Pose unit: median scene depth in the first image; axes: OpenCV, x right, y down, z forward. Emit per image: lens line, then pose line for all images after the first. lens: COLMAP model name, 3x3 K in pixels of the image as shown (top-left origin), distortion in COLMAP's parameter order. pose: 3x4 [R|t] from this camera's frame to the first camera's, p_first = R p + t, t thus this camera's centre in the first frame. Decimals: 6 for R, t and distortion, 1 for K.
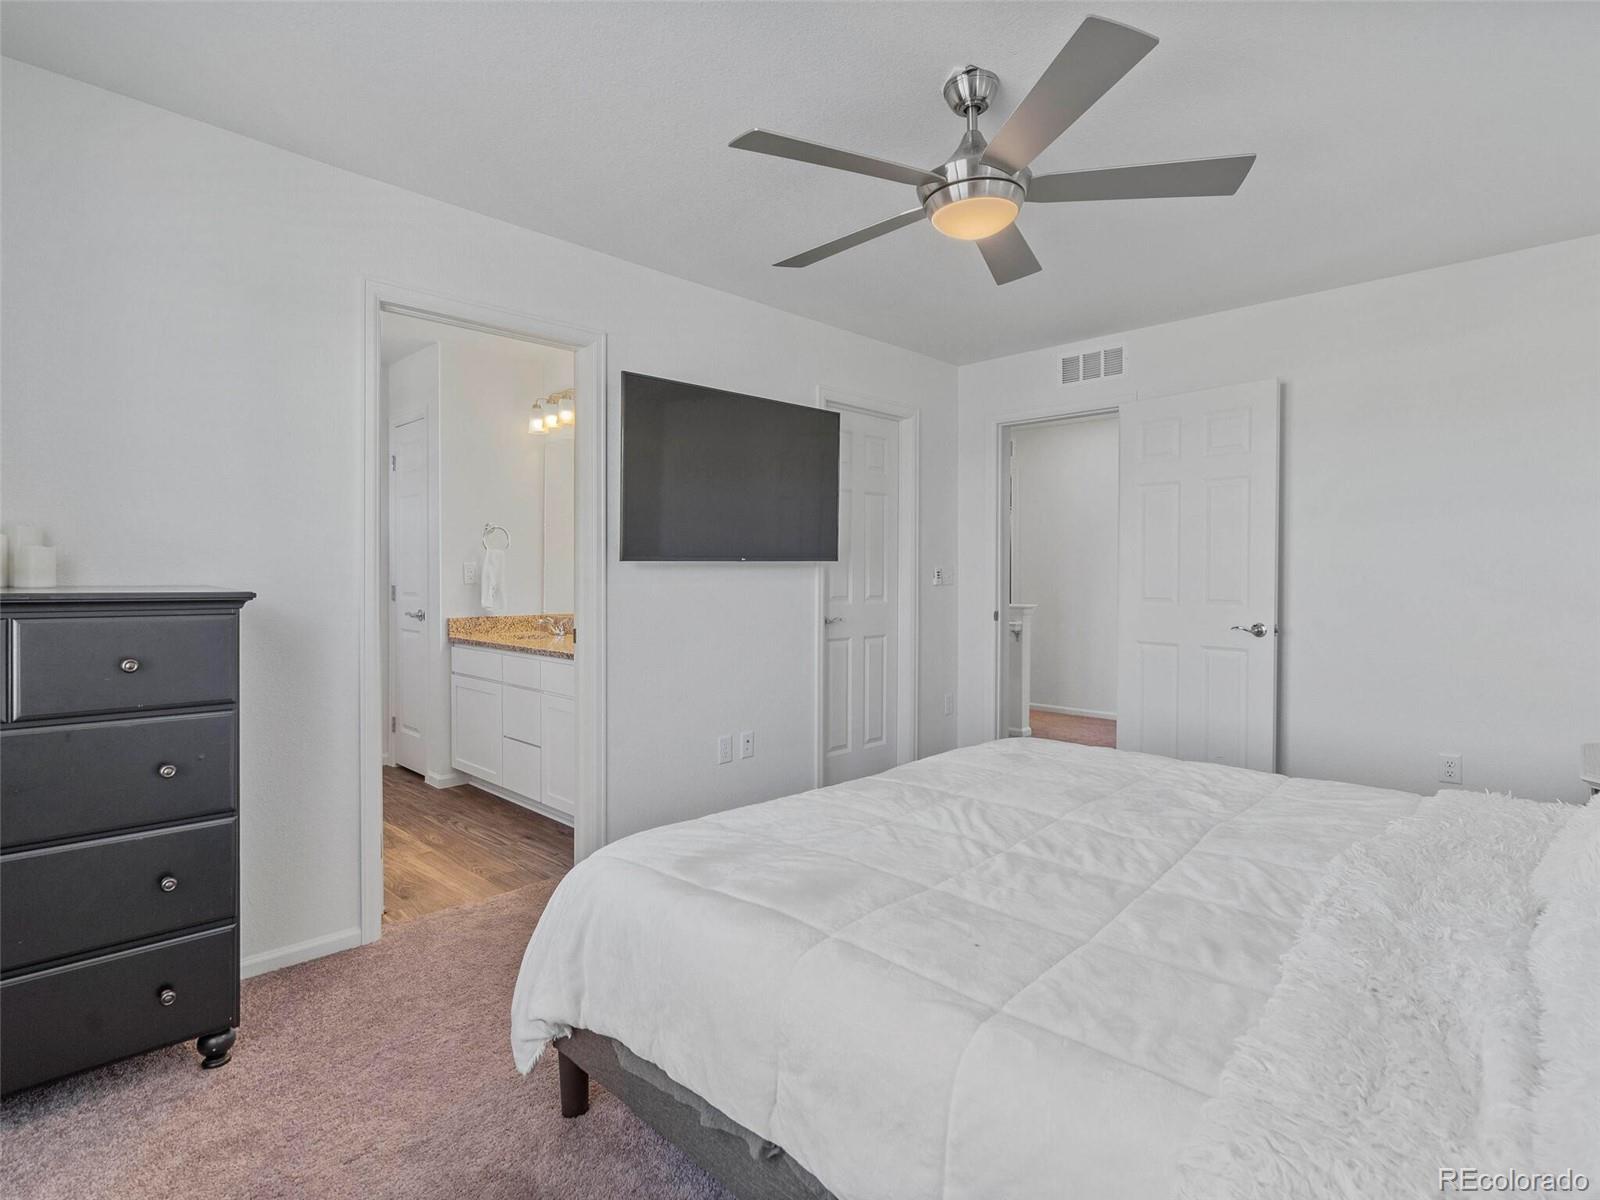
lens RADIAL K [[818.9, 0, 798.6], [0, 818.9, 590.2], [0, 0, 1]] dist [-0.005130, 0.000484]
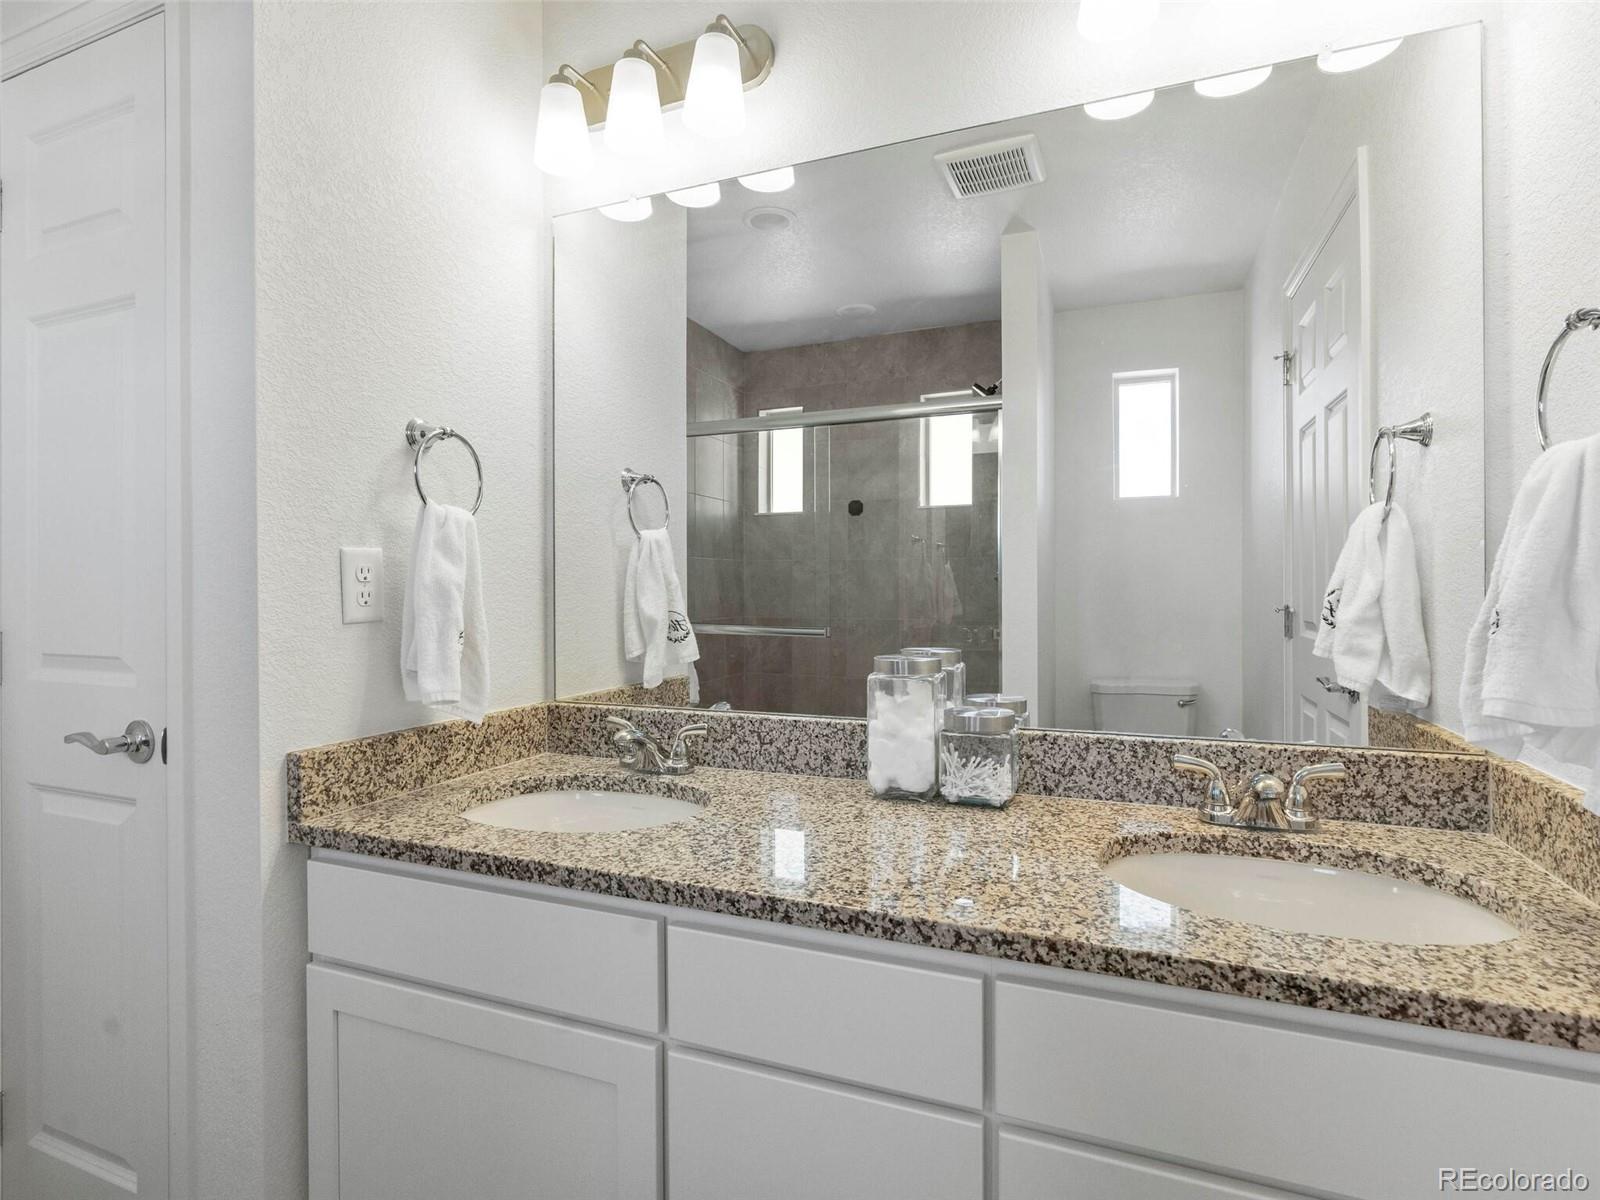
lens RADIAL K [[818.9, 0, 798.6], [0, 818.9, 590.2], [0, 0, 1]] dist [-0.005130, 0.000484]
pose [[0.923410, -0.009573, 0.383697, -0.372248], [0.012154, 0.999917, -0.004301, -0.016402], [-0.383624, 0.008635, 0.923449, 0.680812]]
